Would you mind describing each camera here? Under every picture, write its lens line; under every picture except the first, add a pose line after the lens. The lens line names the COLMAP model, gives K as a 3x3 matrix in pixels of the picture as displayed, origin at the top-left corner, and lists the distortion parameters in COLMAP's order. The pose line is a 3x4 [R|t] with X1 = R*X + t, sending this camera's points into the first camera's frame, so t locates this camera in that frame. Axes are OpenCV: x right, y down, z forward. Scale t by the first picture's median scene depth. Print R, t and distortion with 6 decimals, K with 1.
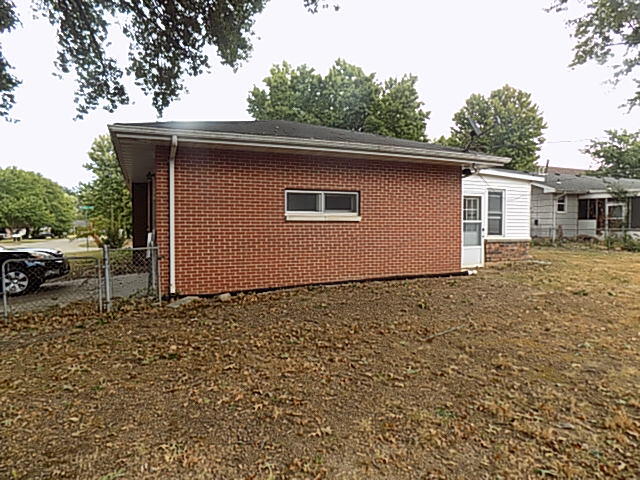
lens RADIAL K [[429.4, 0, 320.2], [0, 429.4, 240.3], [0, 0, 1]] dist [-0.022715, 0.013766]
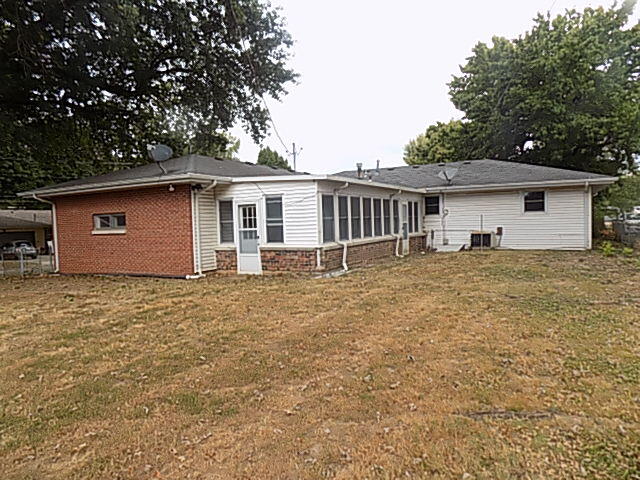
lens RADIAL K [[429.4, 0, 320.3], [0, 429.4, 240.1], [0, 0, 1]] dist [-0.022715, 0.013766]
pose [[0.598217, 0.014452, -0.801204, 1.247392], [0.003011, 0.999790, 0.020282, -0.037557], [0.801328, -0.014546, 0.598048, 0.516621]]
